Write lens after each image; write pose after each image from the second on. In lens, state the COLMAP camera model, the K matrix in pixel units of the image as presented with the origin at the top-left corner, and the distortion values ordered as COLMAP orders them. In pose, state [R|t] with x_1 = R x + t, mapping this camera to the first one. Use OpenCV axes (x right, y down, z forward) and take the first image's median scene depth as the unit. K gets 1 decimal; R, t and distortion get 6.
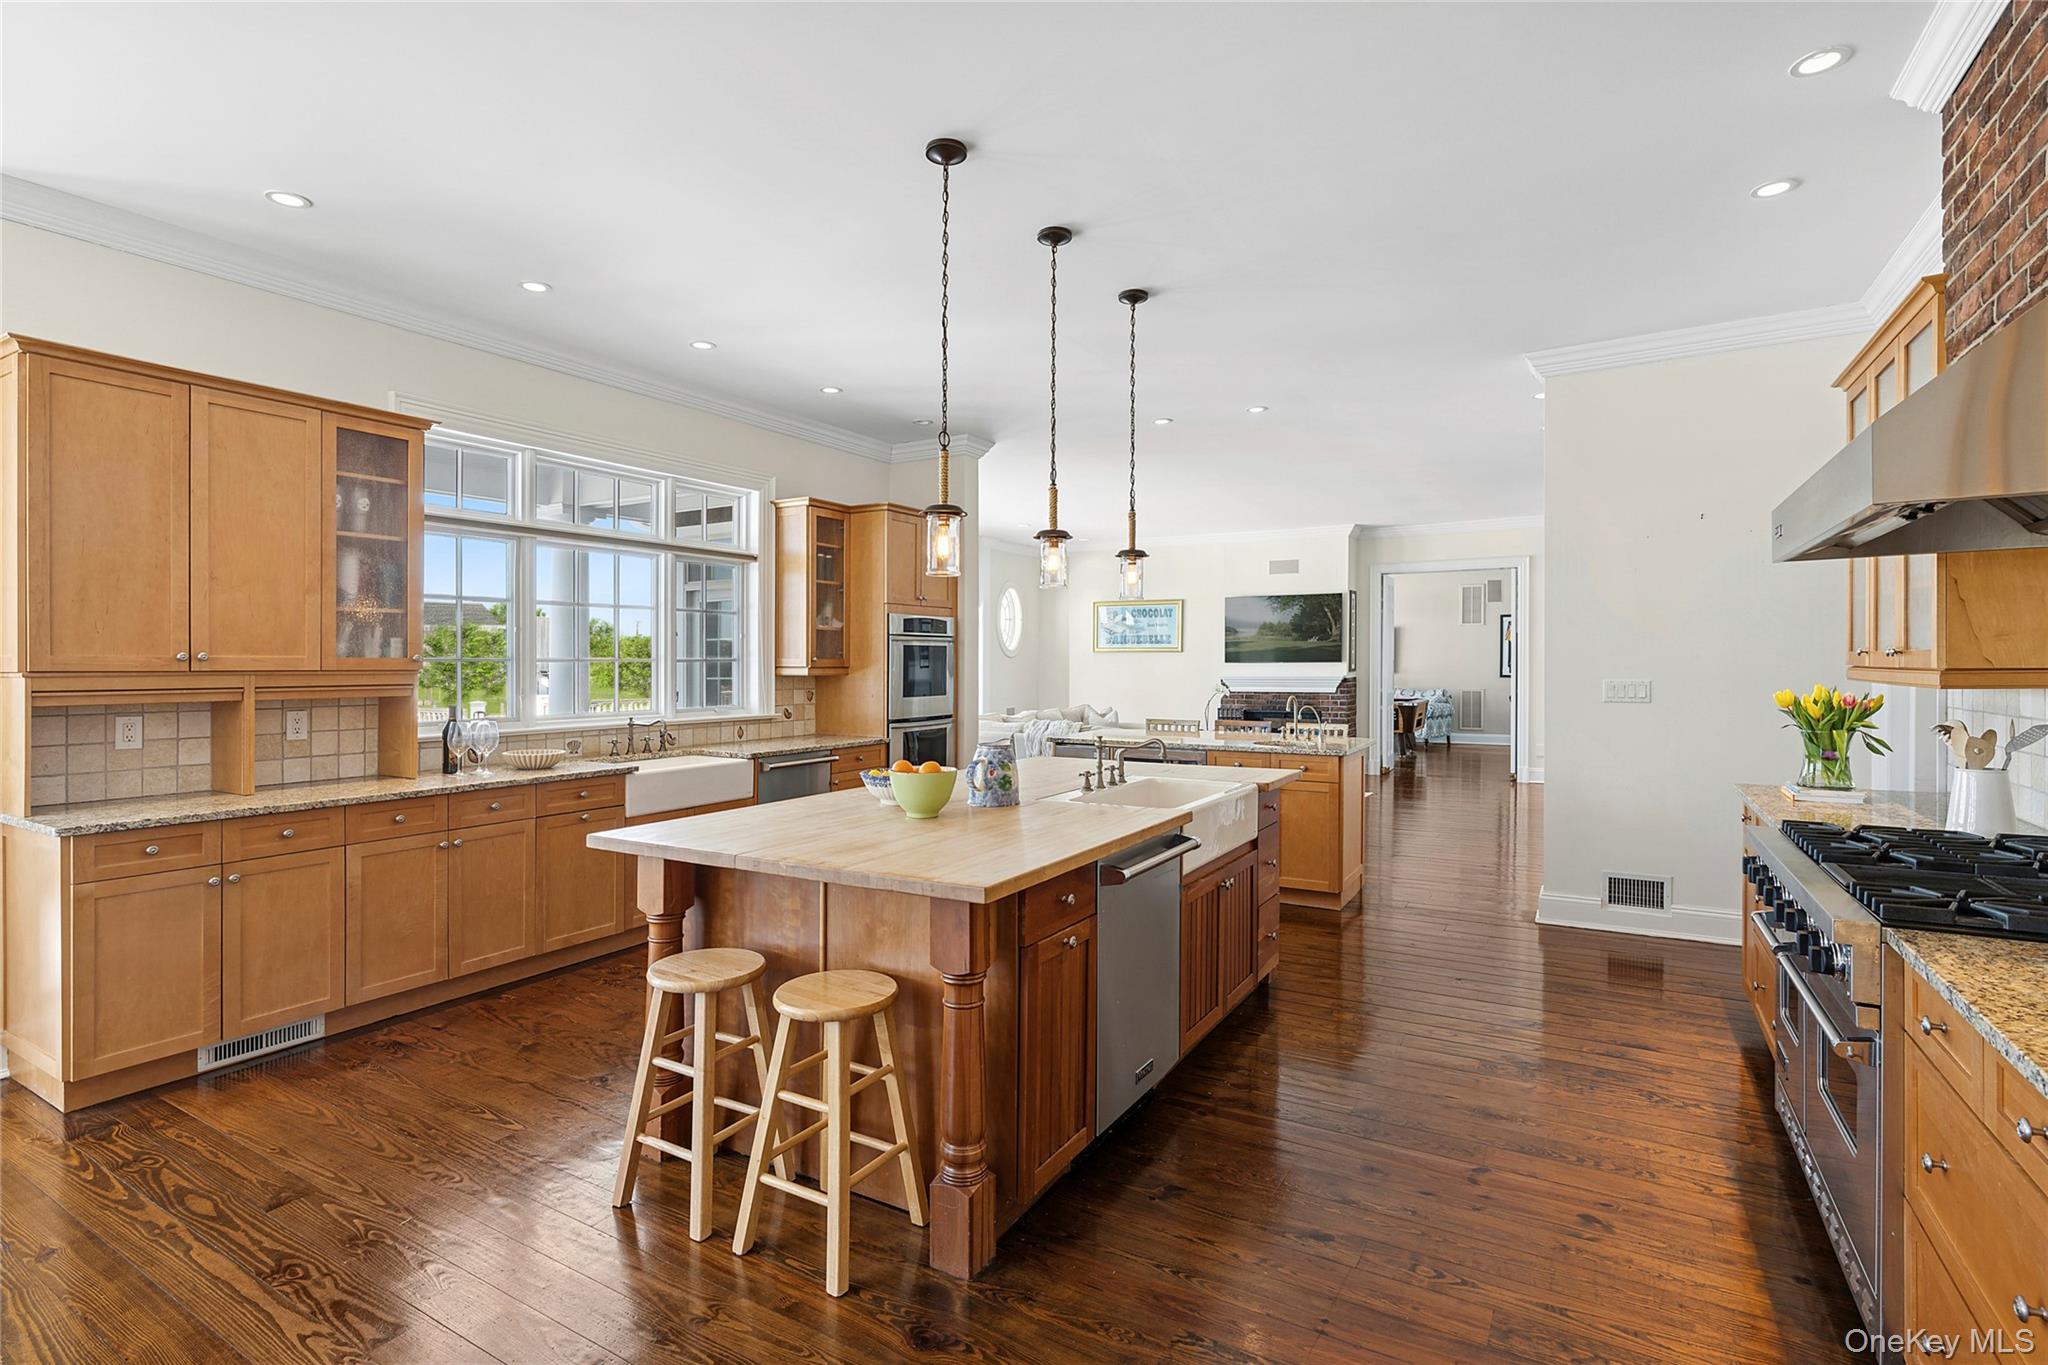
lens RADIAL K [[982.5, 0, 1030.0], [0, 982.5, 668.5], [0, 0, 1]] dist [0.000831, 0.000486]
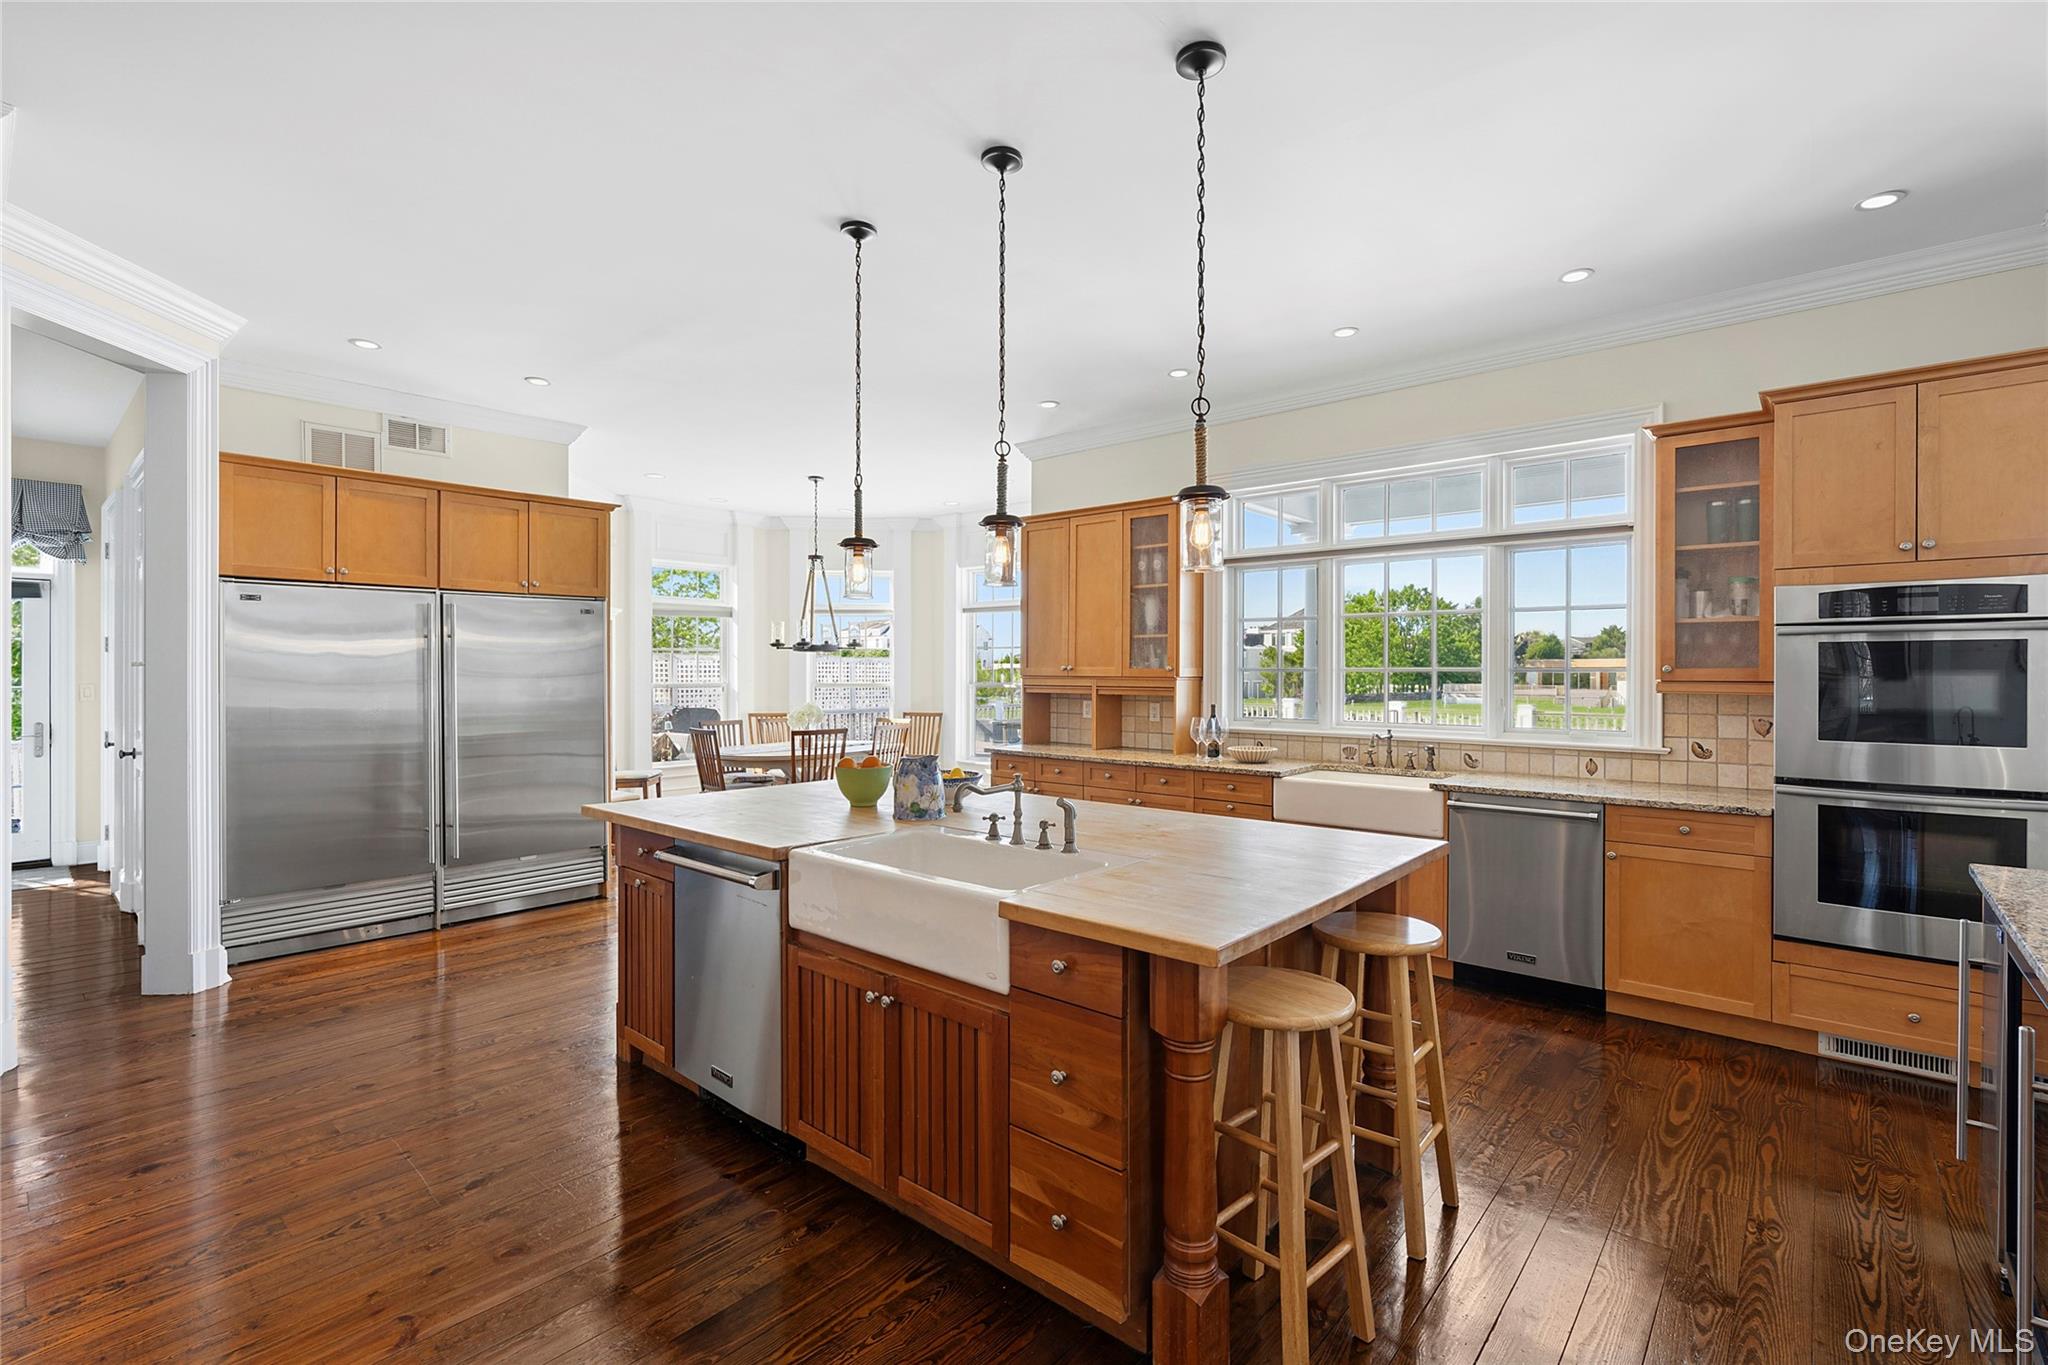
lens RADIAL K [[929.6, 0, 1019.9], [0, 929.6, 669.8], [0, 0, 1]] dist [-0.004532, 0.000884]
pose [[-0.194979, 0.003535, -0.980801, 0.459754], [-0.005100, 0.999976, 0.004618, -0.009322], [0.980794, 0.005903, -0.194956, 0.676322]]
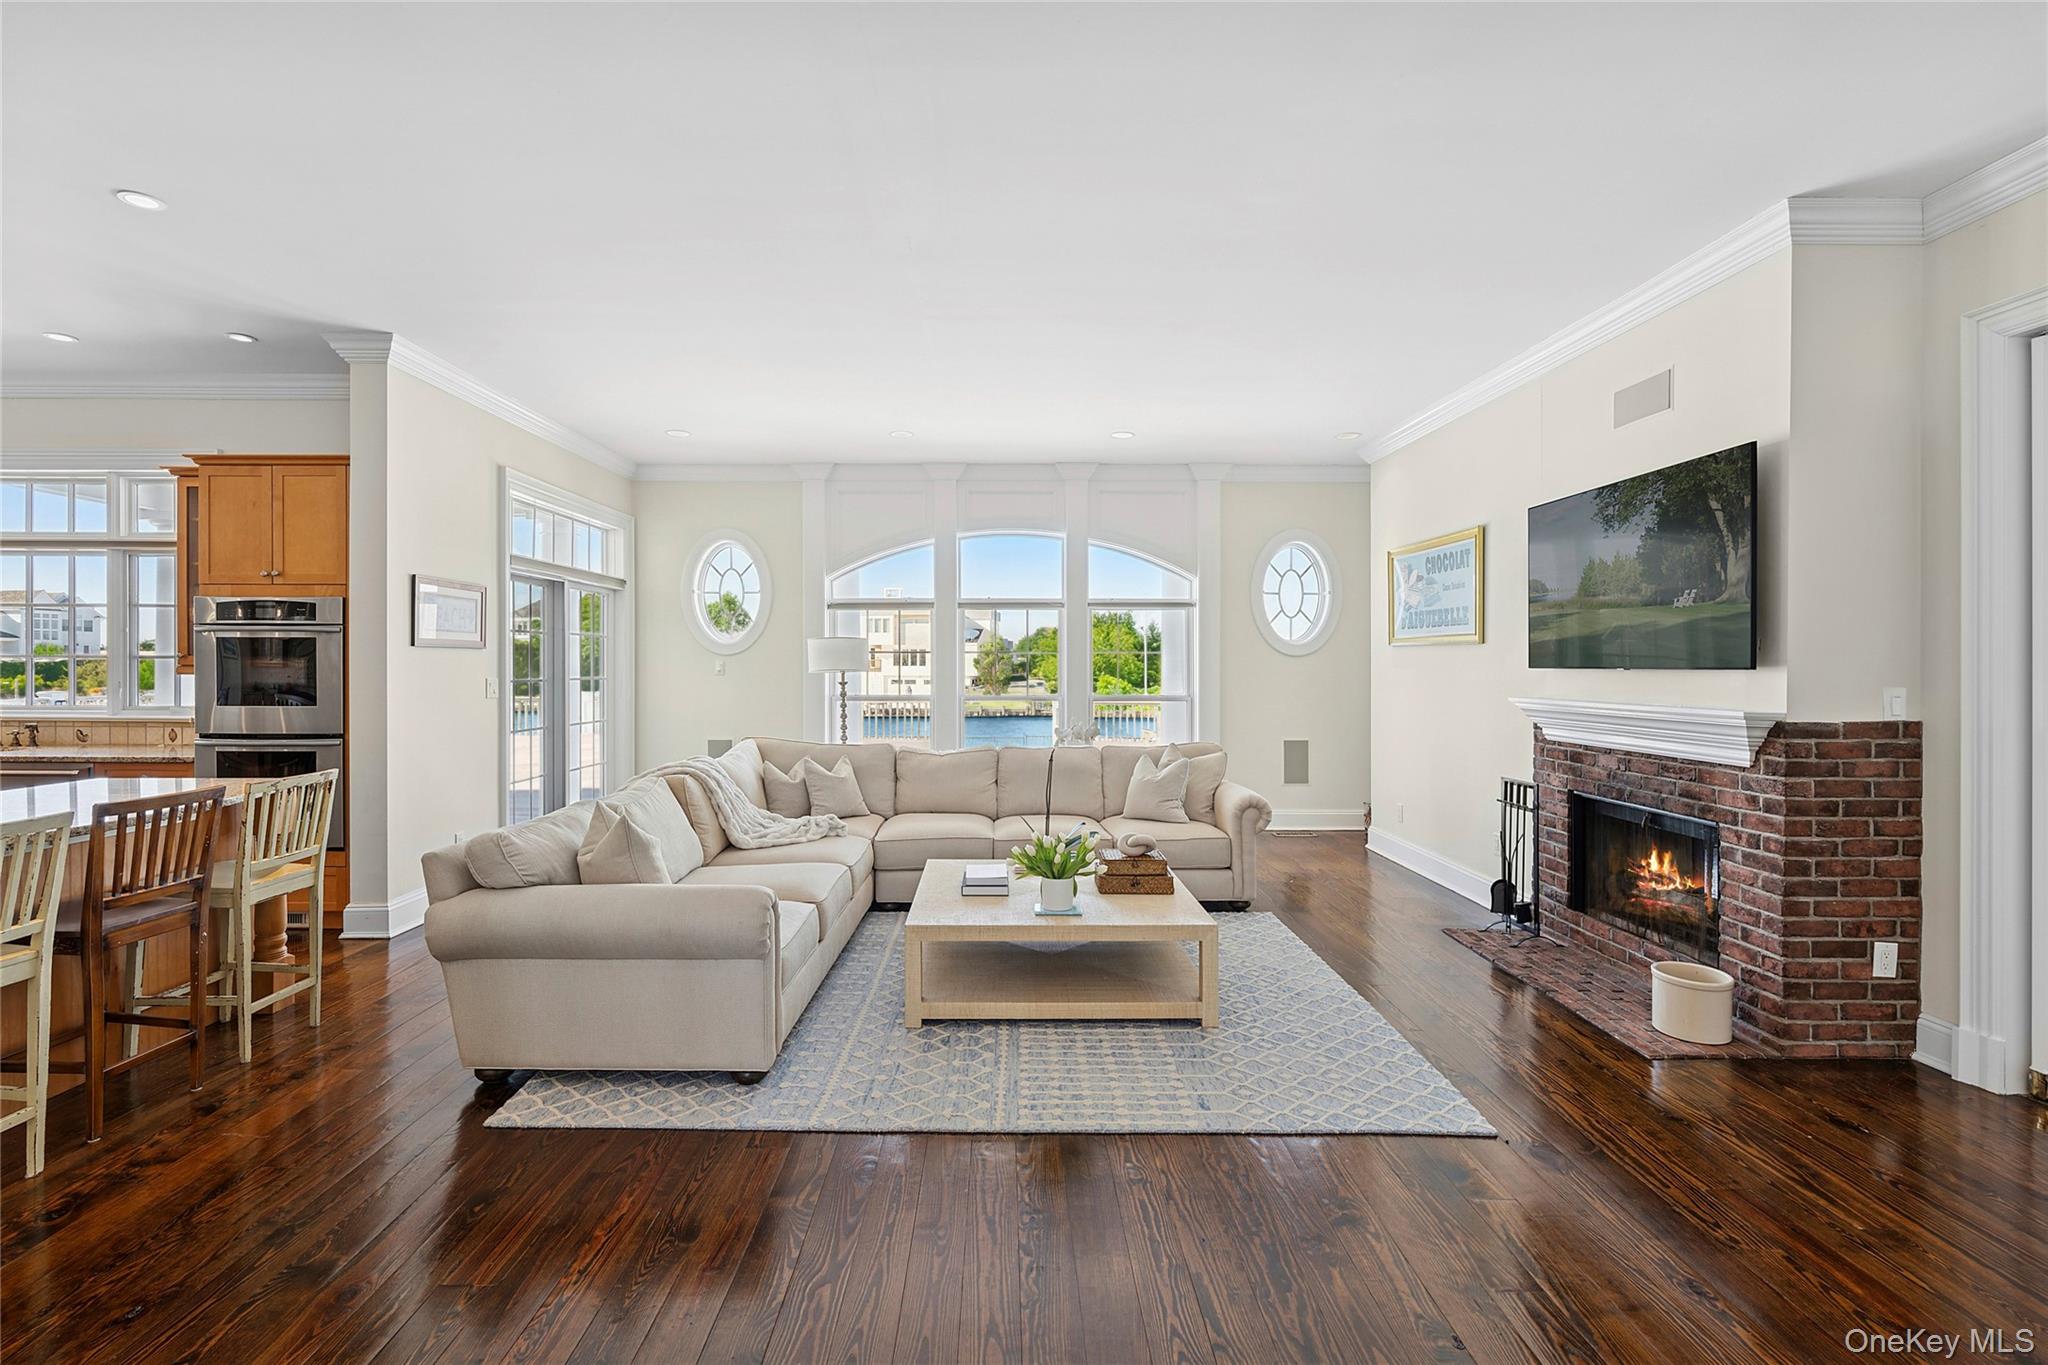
lens RADIAL K [[929.6, 0, 1017.7], [0, 929.6, 670.5], [0, 0, 1]] dist [-0.004532, 0.000884]
pose [[0.495538, 0.008993, -0.868540, 0.818054], [-0.011728, 0.999925, 0.003662, -0.007984], [0.868507, 0.008372, 0.495606, 1.197949]]
